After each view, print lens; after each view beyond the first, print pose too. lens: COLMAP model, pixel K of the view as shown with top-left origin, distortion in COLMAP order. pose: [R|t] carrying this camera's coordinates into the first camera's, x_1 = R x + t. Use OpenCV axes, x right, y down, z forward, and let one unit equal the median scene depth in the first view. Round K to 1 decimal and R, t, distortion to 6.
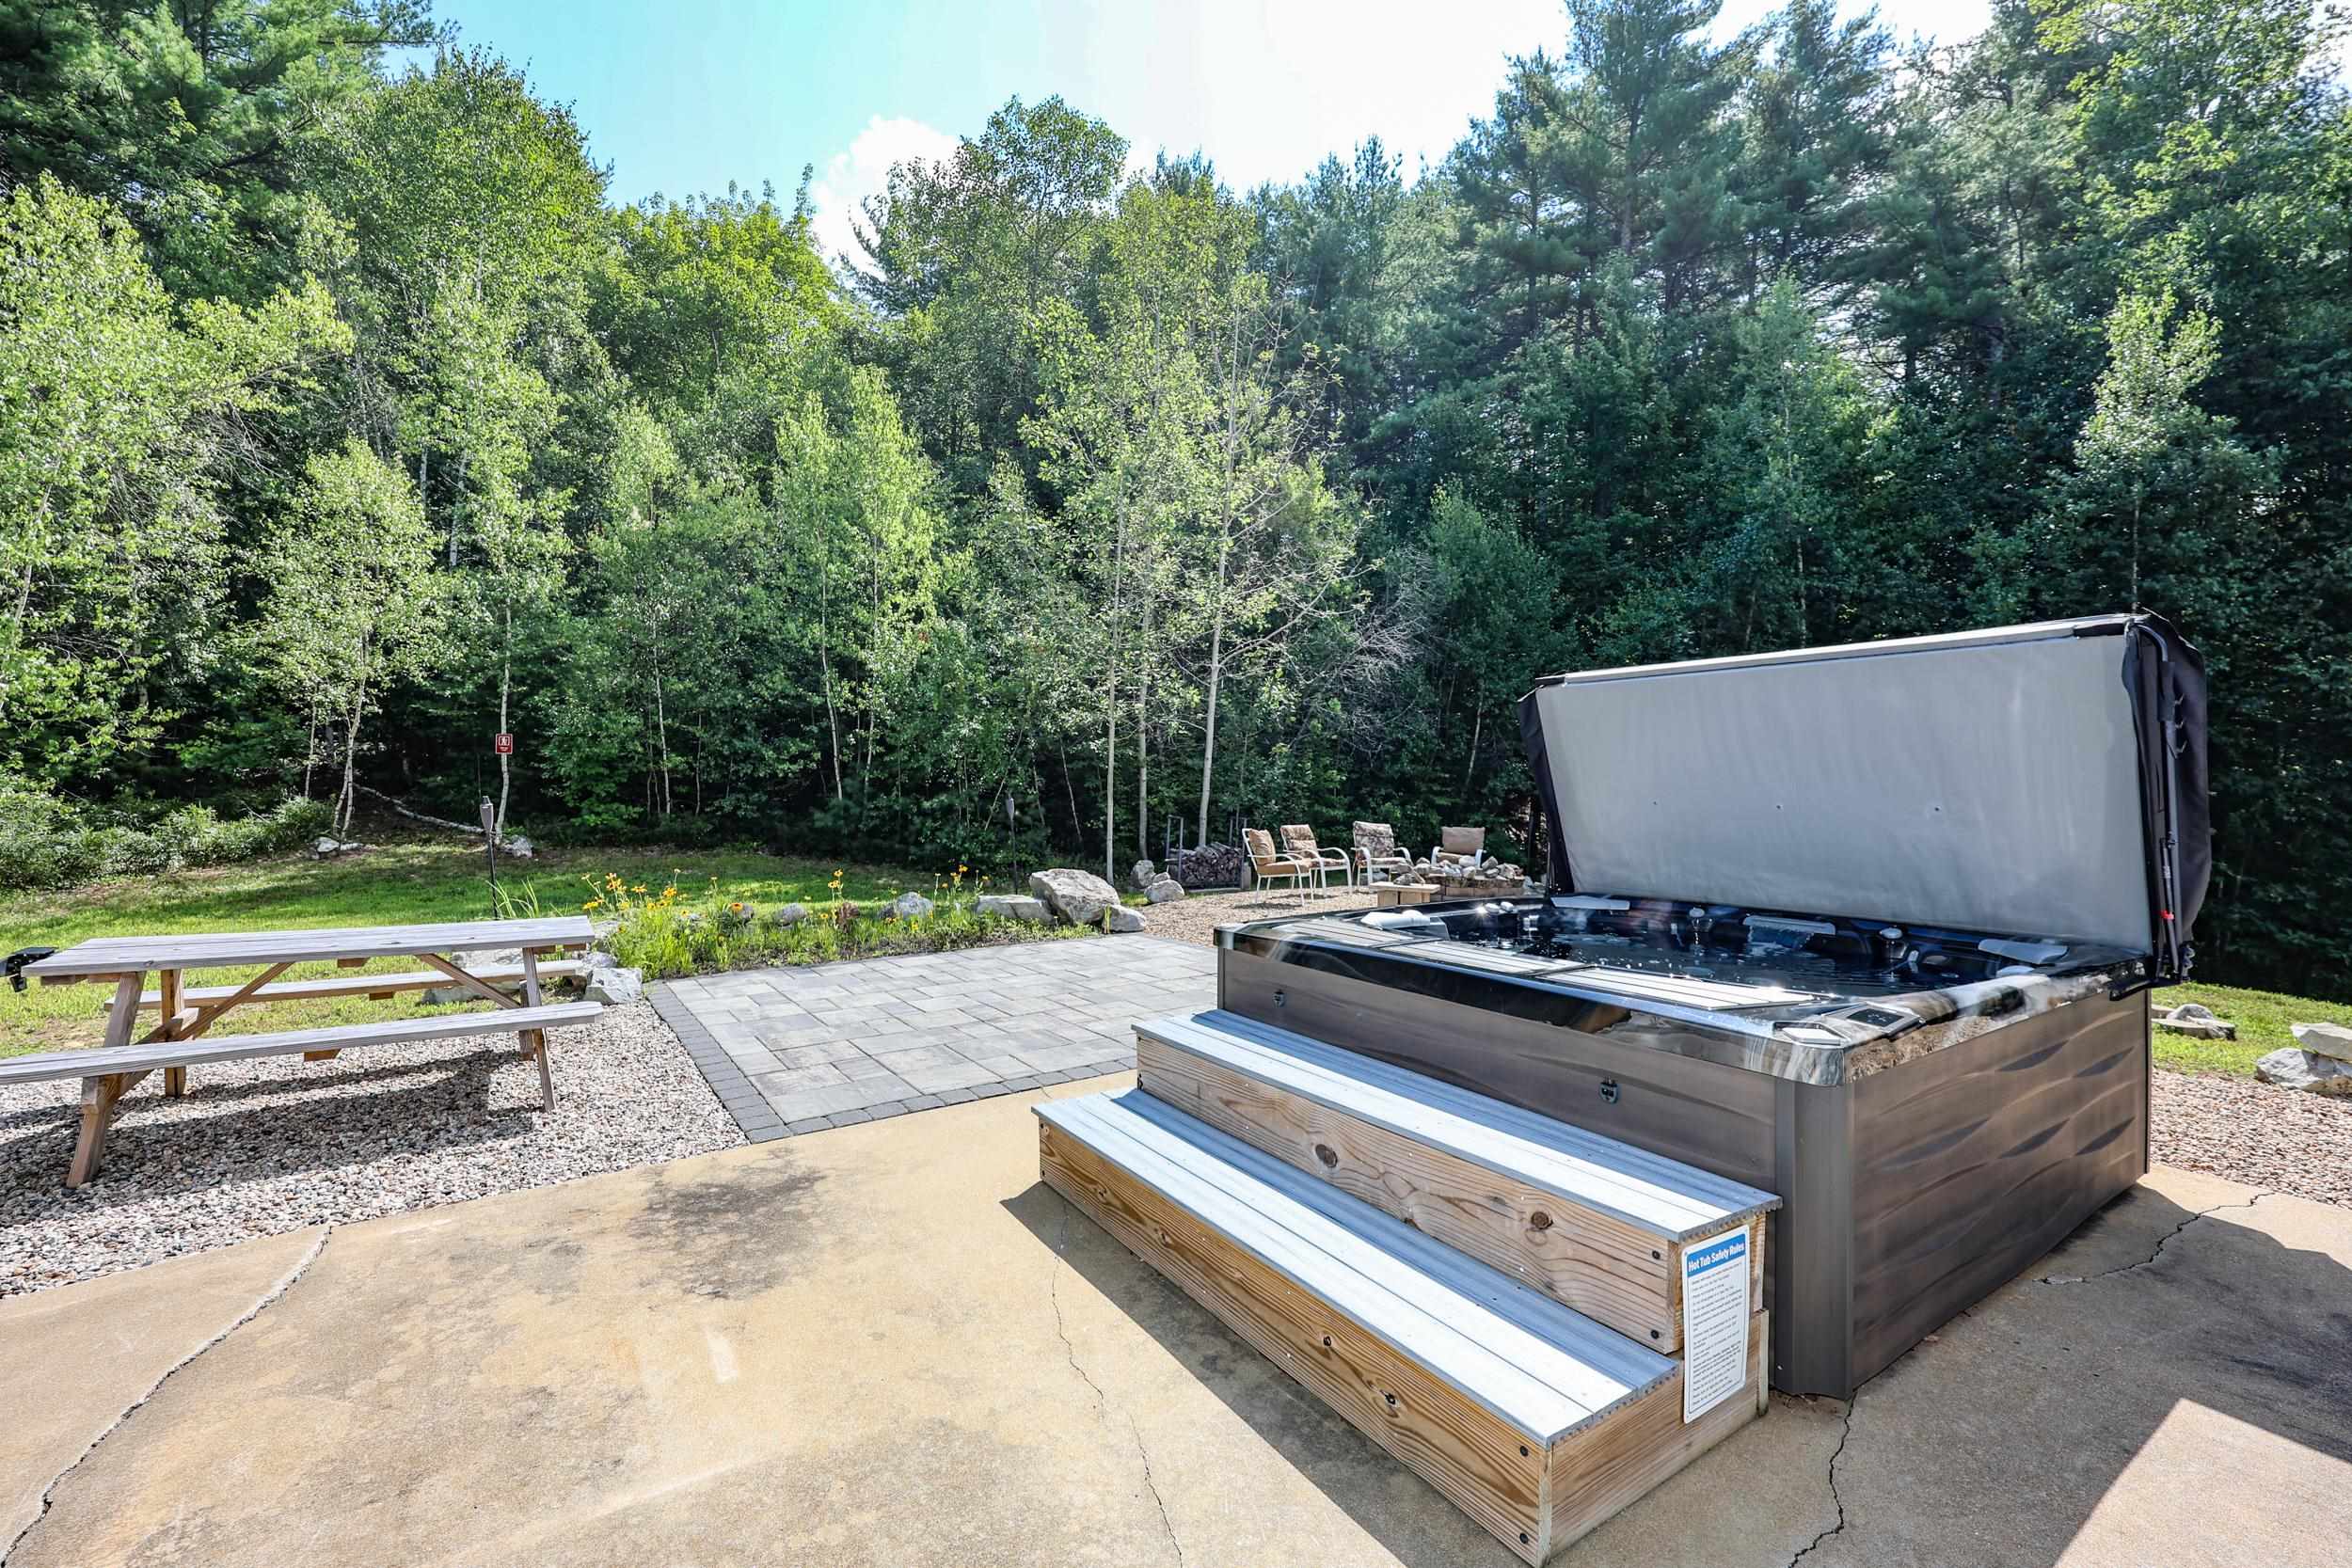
lens RADIAL K [[986.8, 0, 1215.4], [0, 986.8, 808.6], [0, 0, 1]] dist [0.002844, 0.001398]
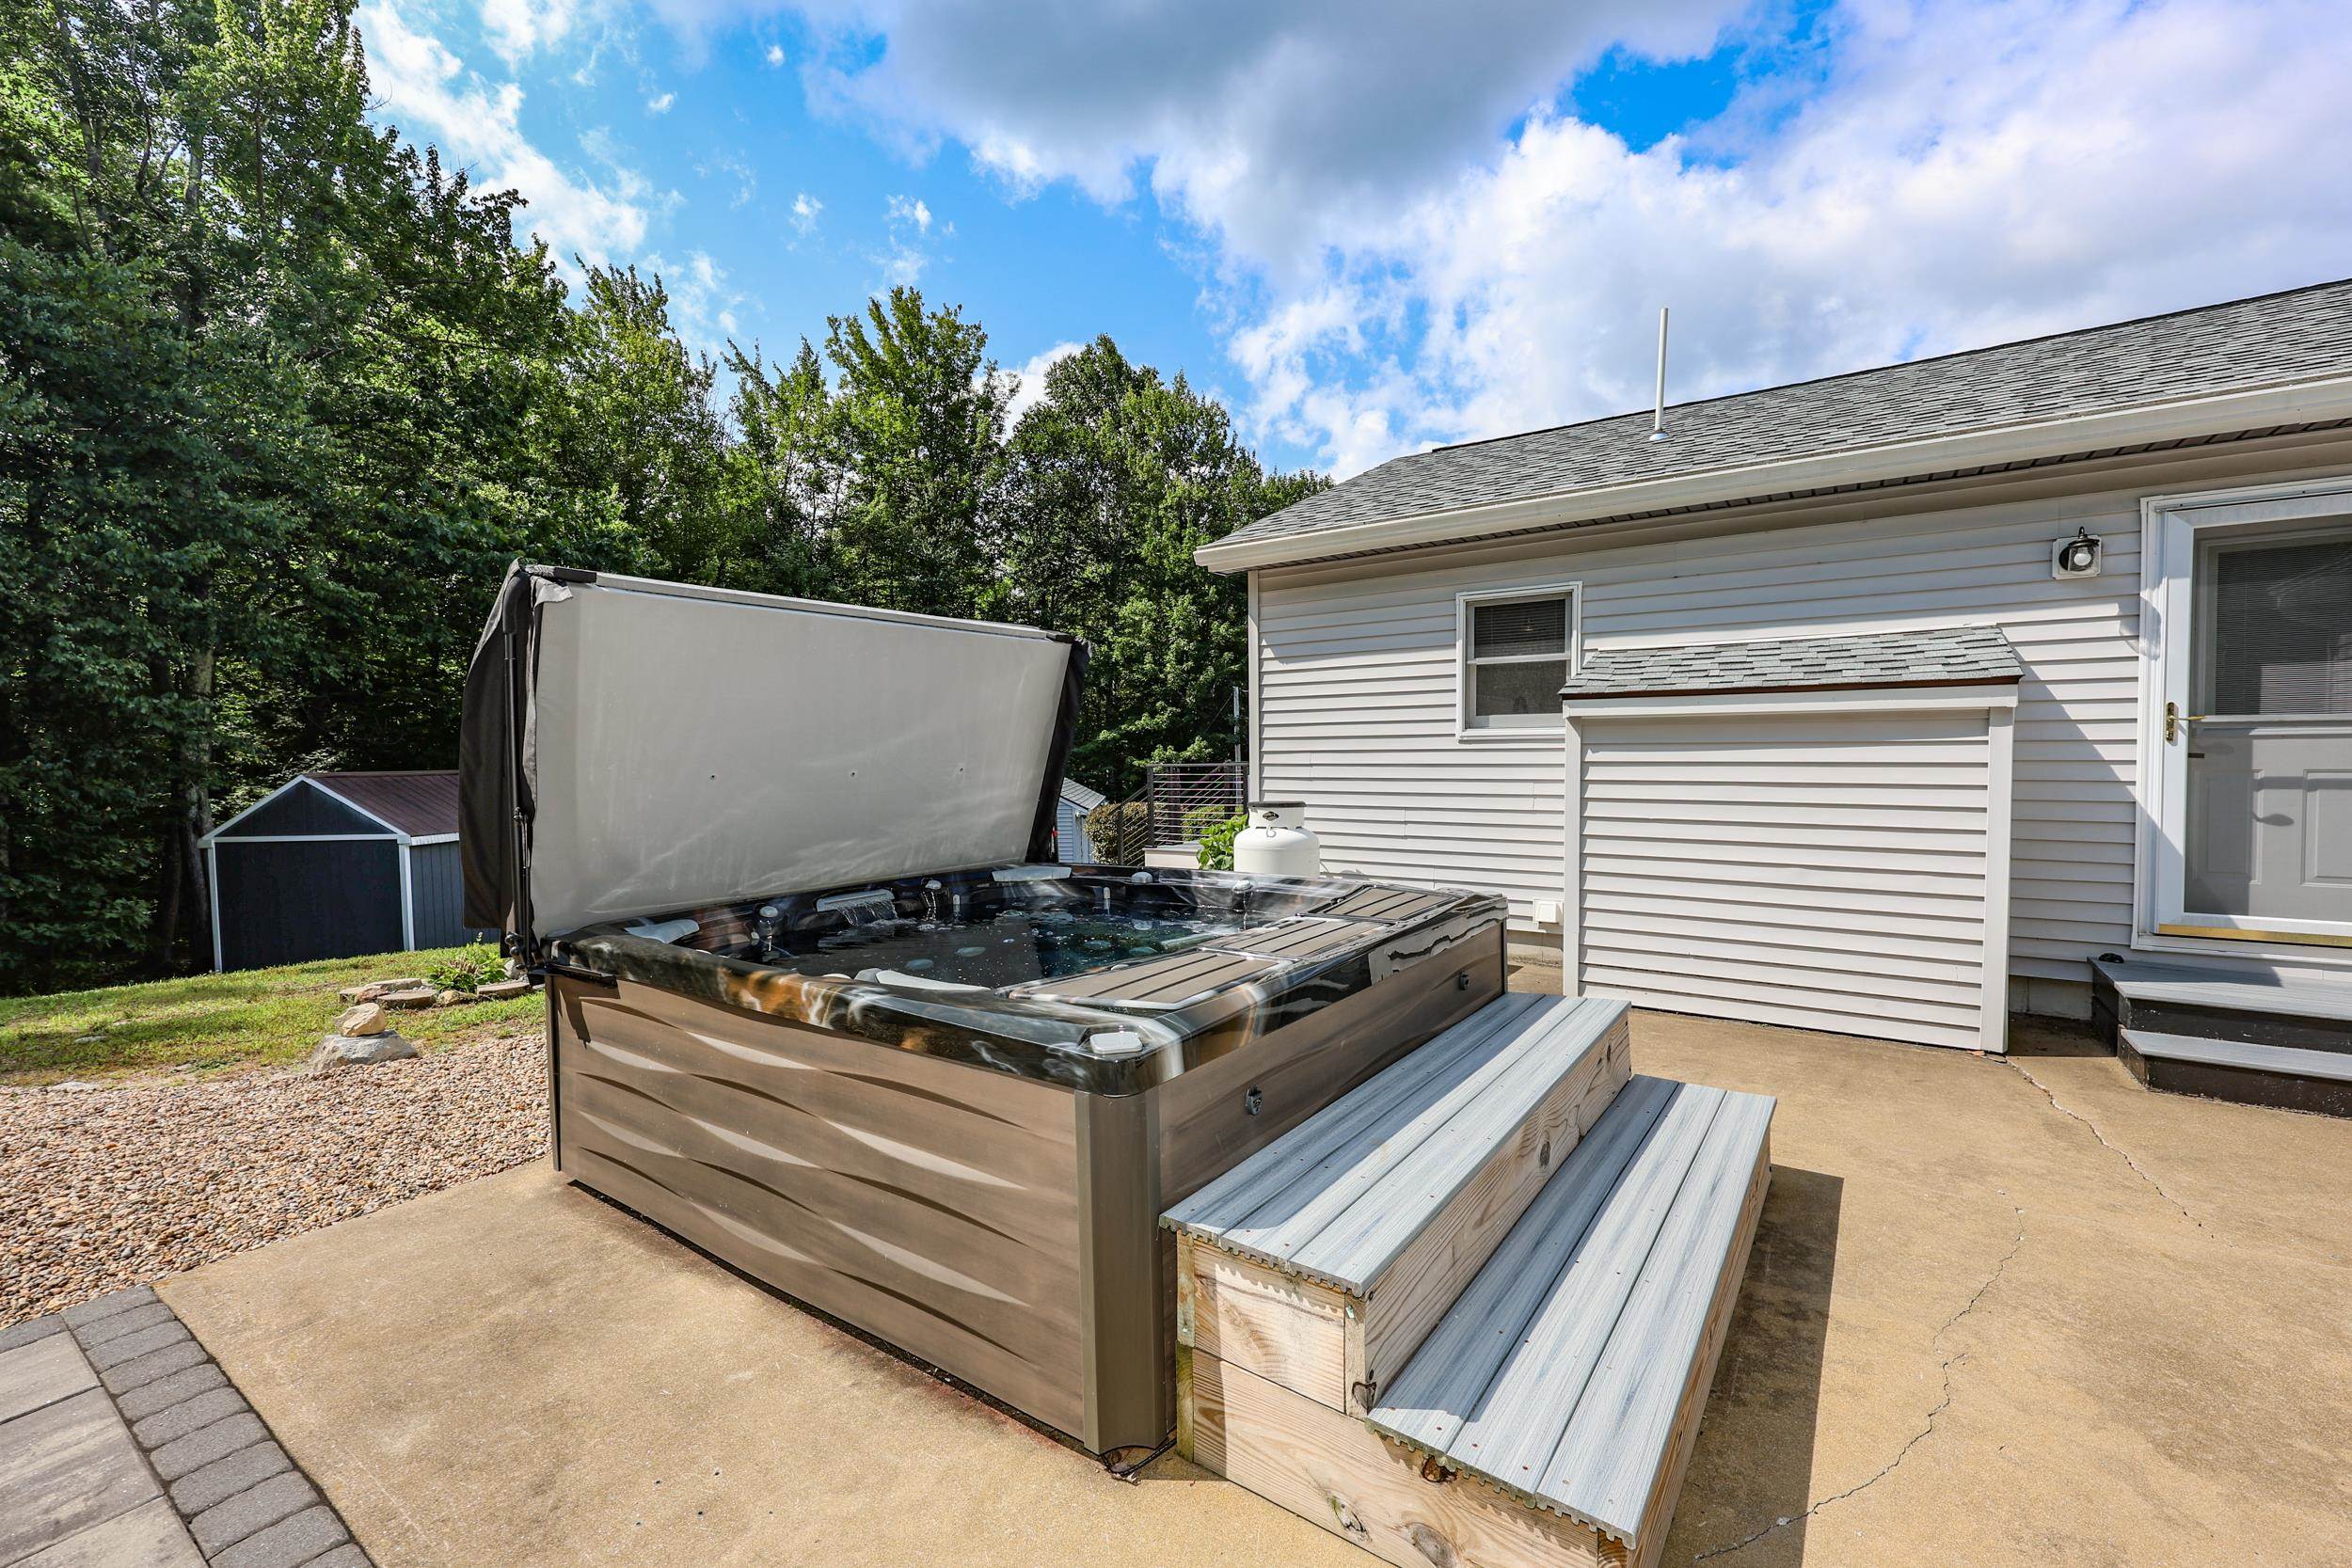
lens RADIAL K [[986.8, 0, 1161.7], [0, 986.8, 806.0], [0, 0, 1]] dist [0.002844, 0.001398]
pose [[-0.312690, -0.051751, 0.948444, -0.122645], [0.042189, 0.996773, 0.068297, -0.007038], [-0.948918, 0.061369, -0.309498, 0.320782]]
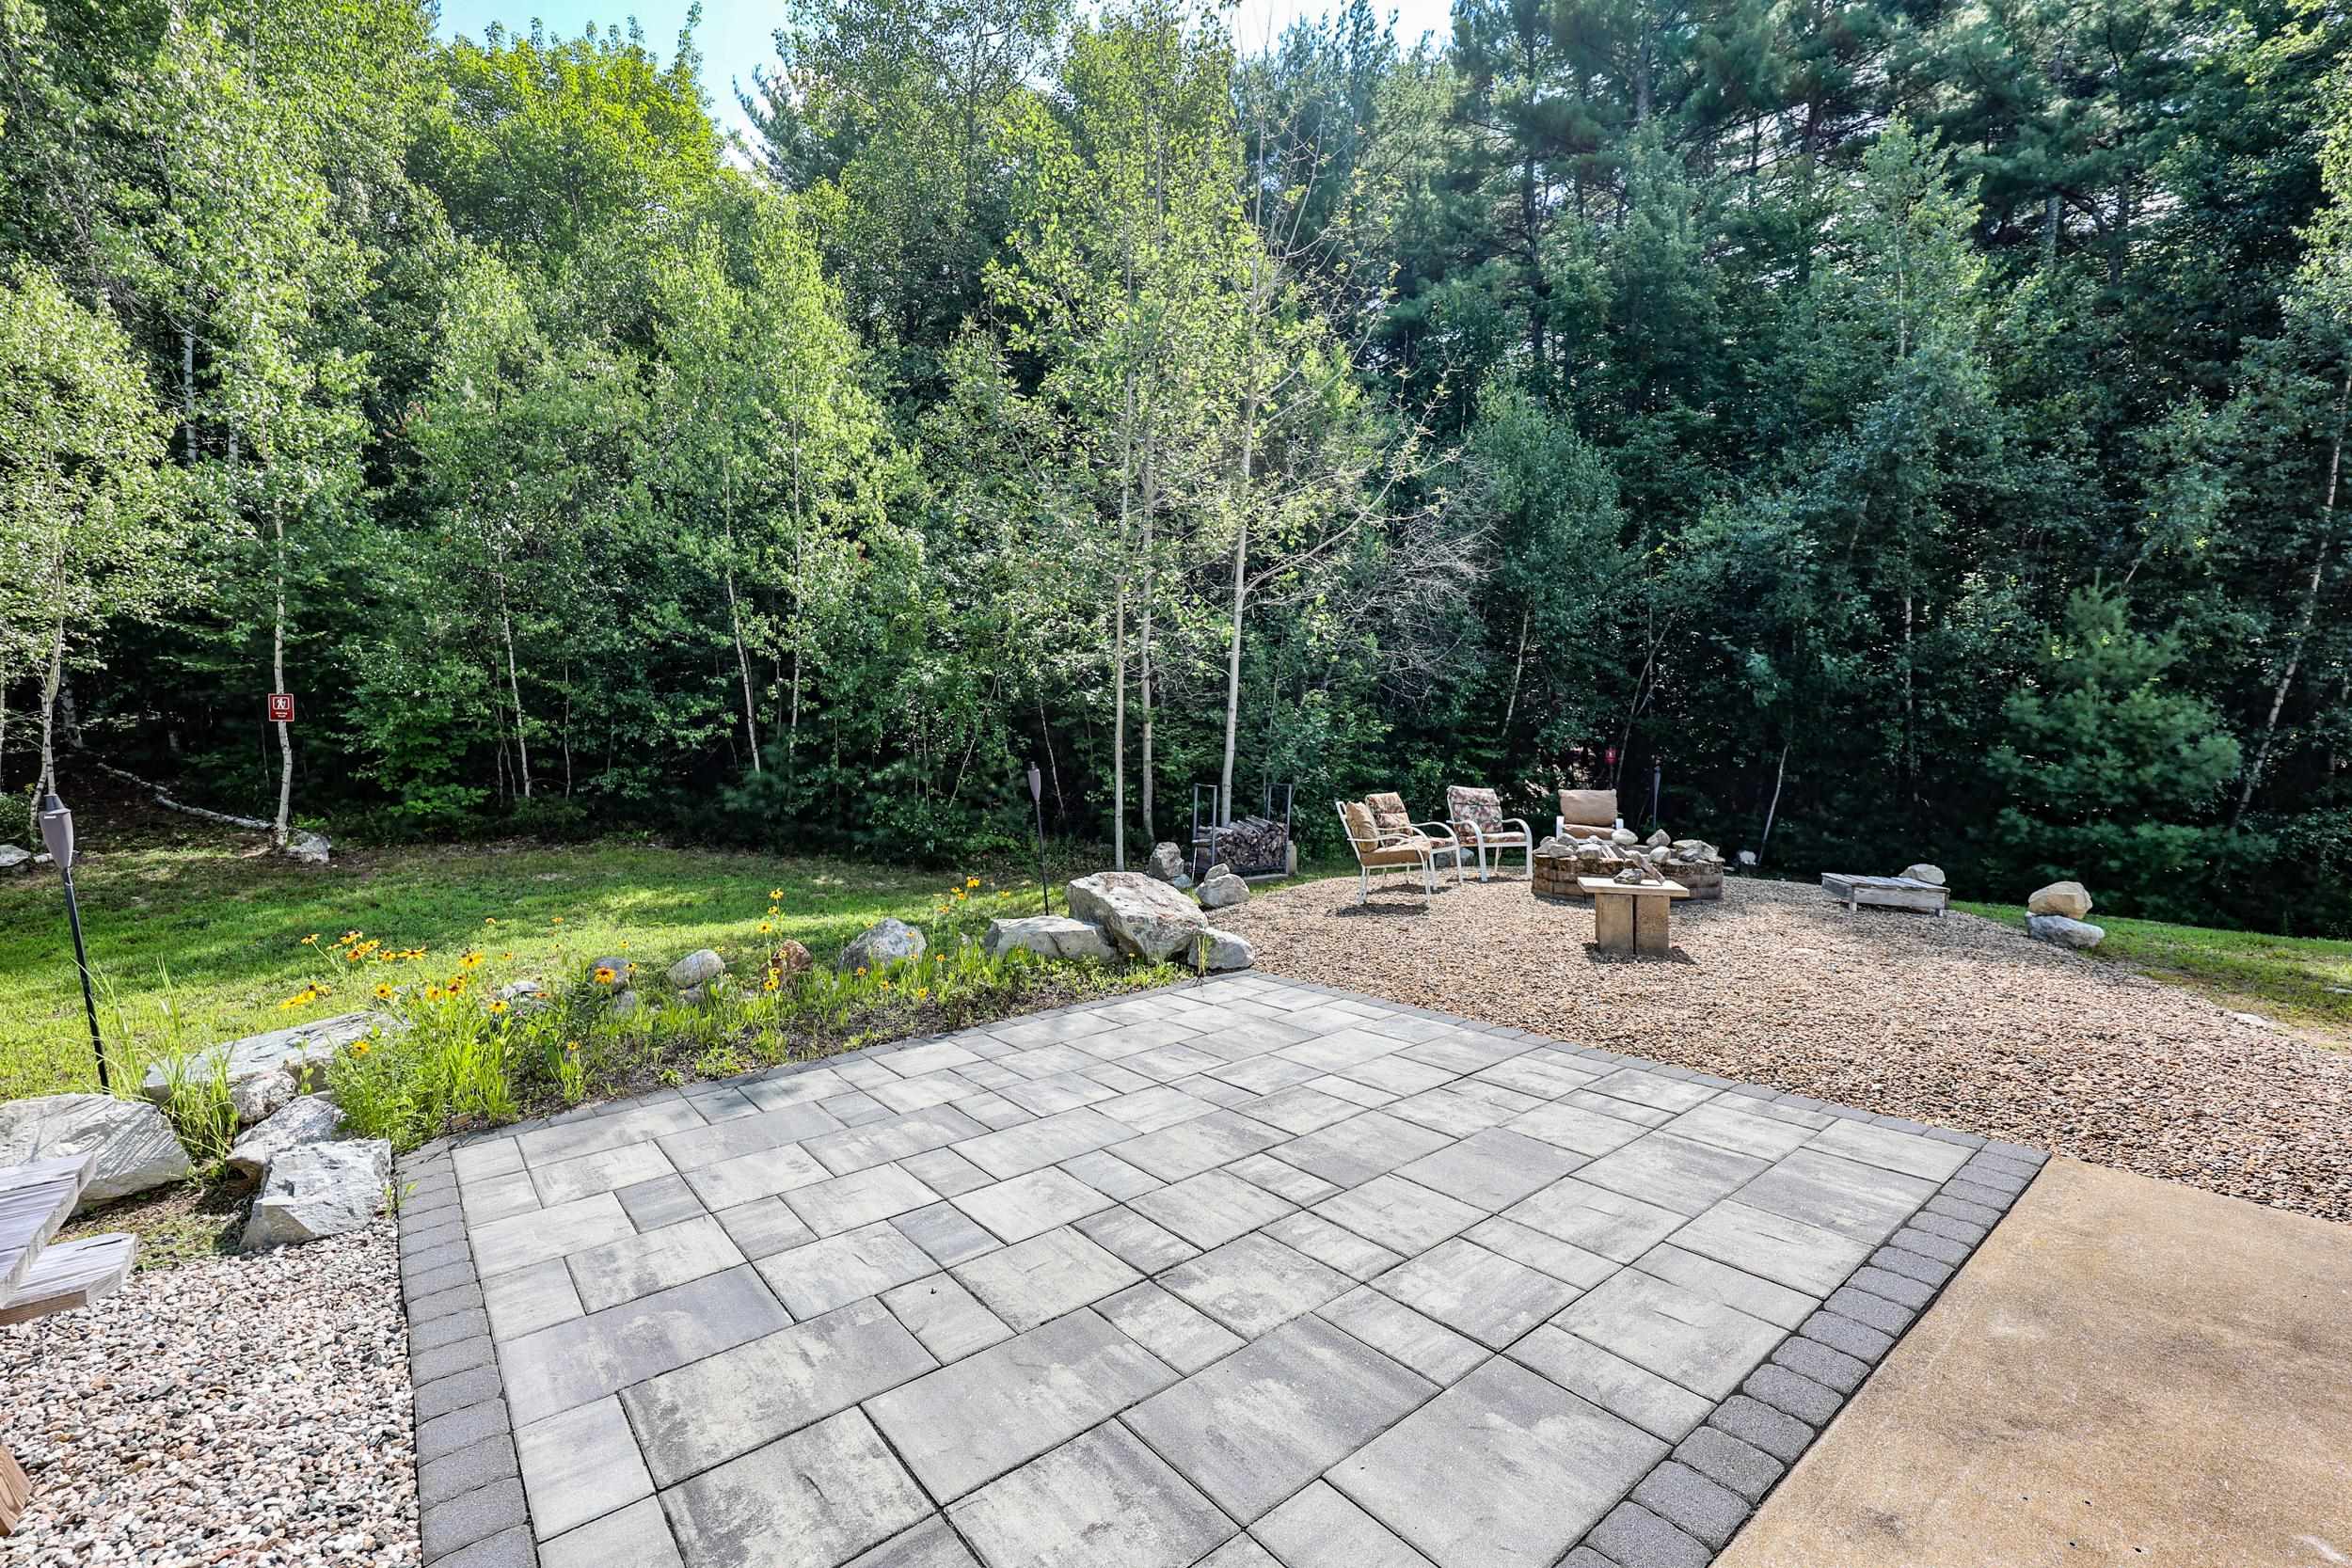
lens RADIAL K [[986.8, 0, 1181.0], [0, 986.8, 794.0], [0, 0, 1]] dist [0.002844, 0.001398]
pose [[0.998419, -0.024048, 0.050815, -0.097459], [0.022740, 0.999399, 0.026147, -0.005470], [-0.051413, -0.024950, 0.998366, 0.228669]]
